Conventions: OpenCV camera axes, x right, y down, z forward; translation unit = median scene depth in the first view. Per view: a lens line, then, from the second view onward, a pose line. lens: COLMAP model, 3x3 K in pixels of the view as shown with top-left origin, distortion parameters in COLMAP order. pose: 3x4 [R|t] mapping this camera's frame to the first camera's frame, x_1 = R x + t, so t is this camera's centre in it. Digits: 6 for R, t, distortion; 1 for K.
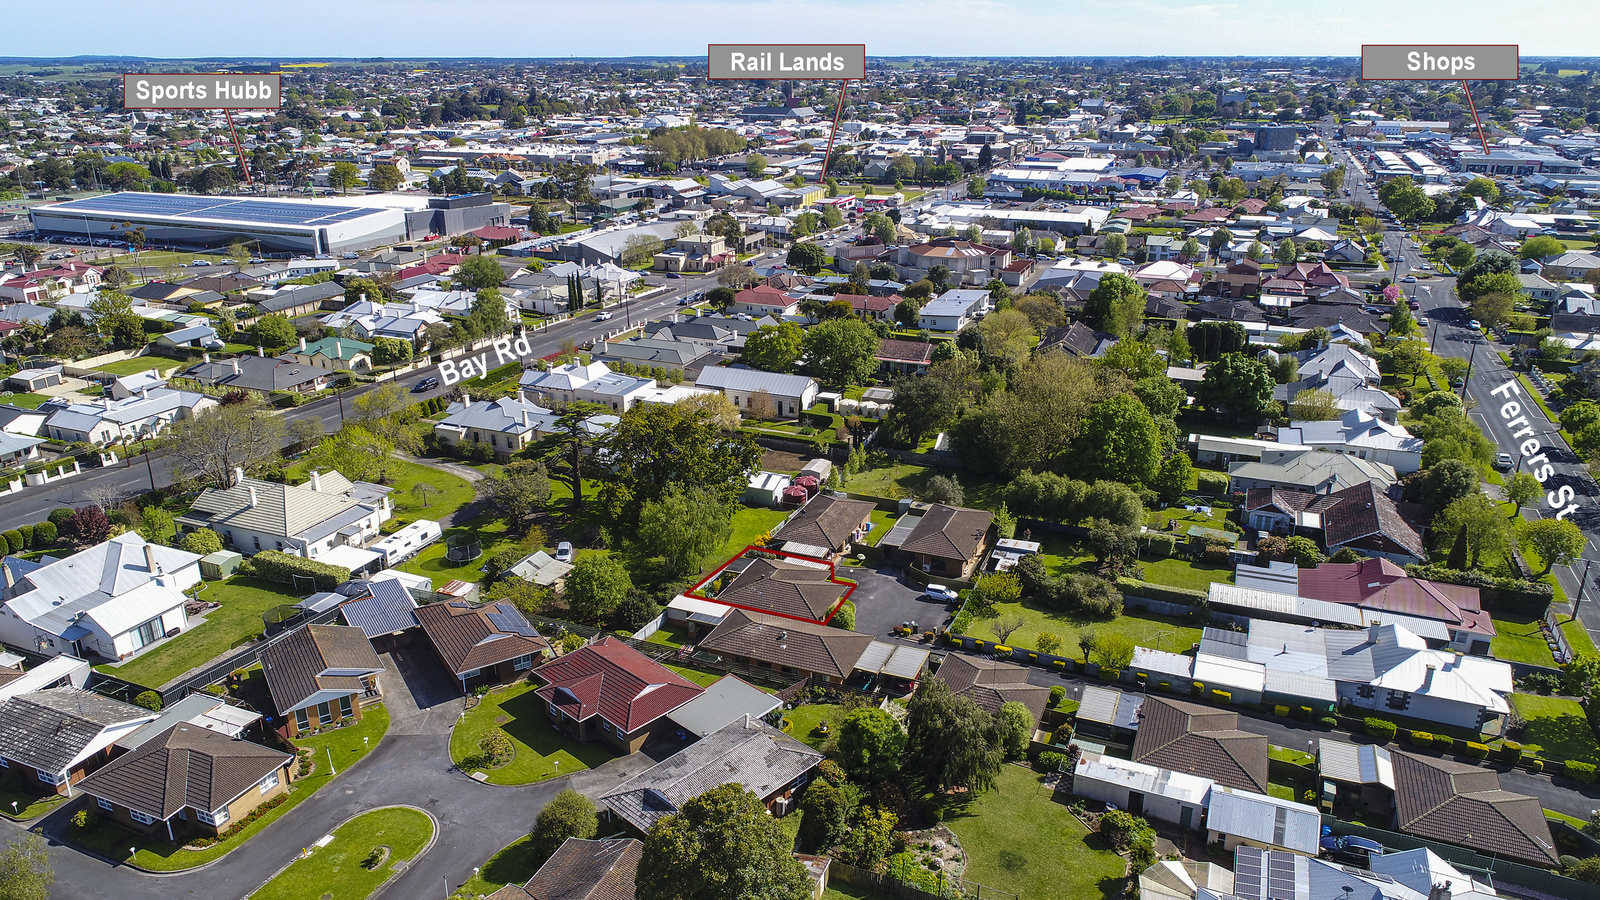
lens RADIAL K [[1144.2, 0, 800.0], [0, 1144.2, 450.0], [0, 0, 1]] dist [-0.001901, 0.000923]
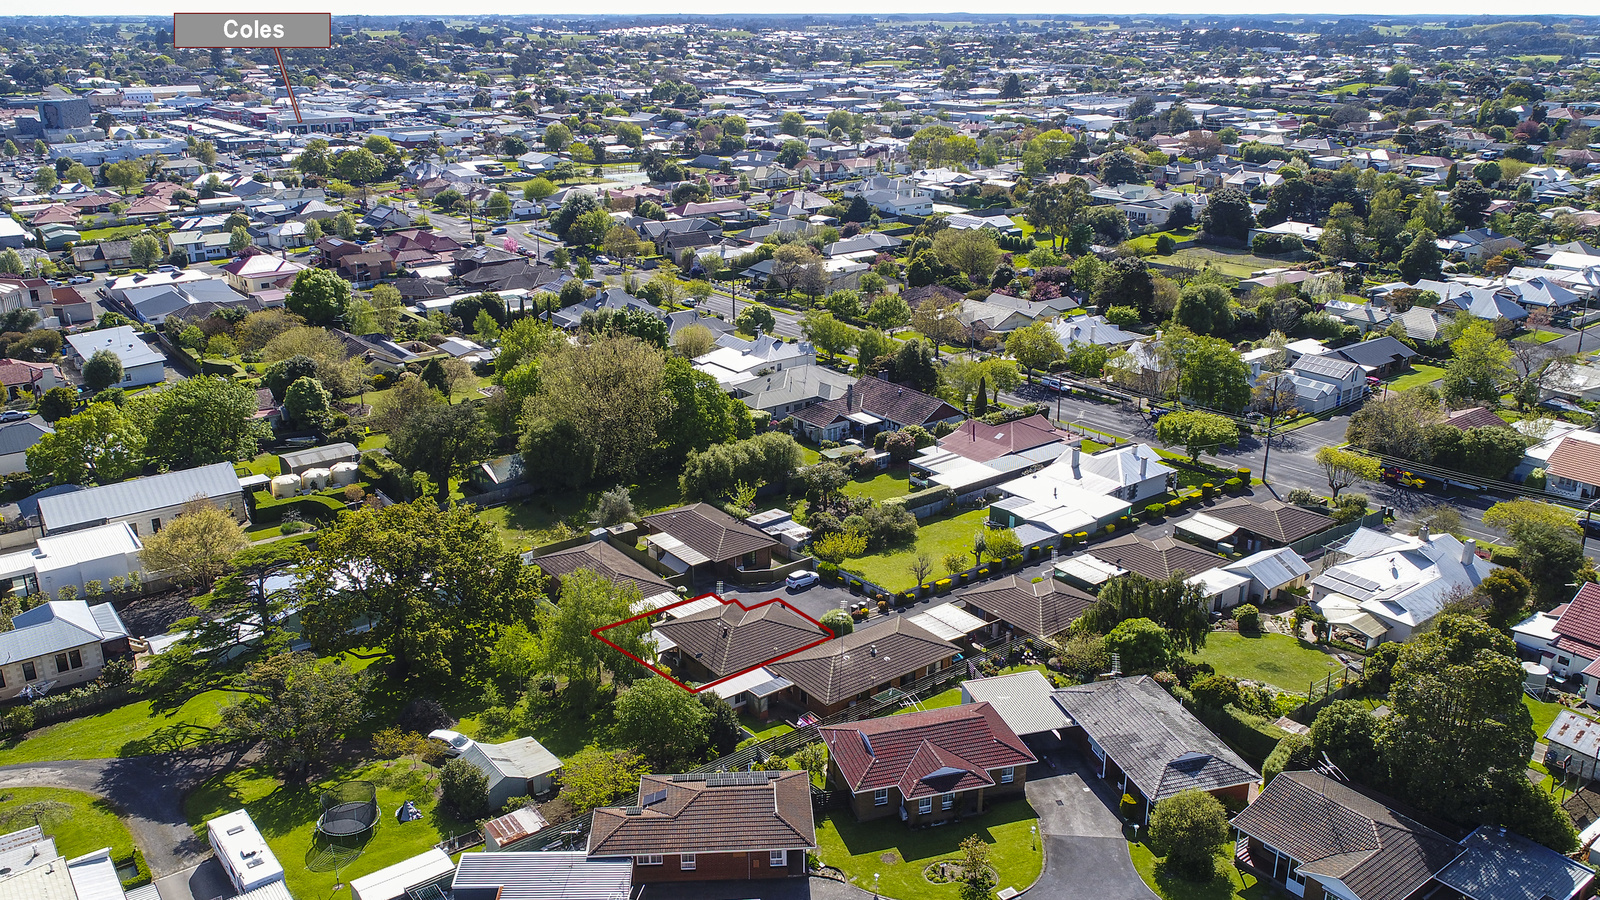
lens RADIAL K [[1144.2, 0, 800.0], [0, 1144.2, 450.0], [0, 0, 1]] dist [-0.001901, 0.000923]
pose [[0.501727, -0.306977, 0.808724, -0.762076], [0.281965, 0.941889, 0.182595, -0.193923], [-0.817781, 0.136419, 0.559128, 0.446098]]
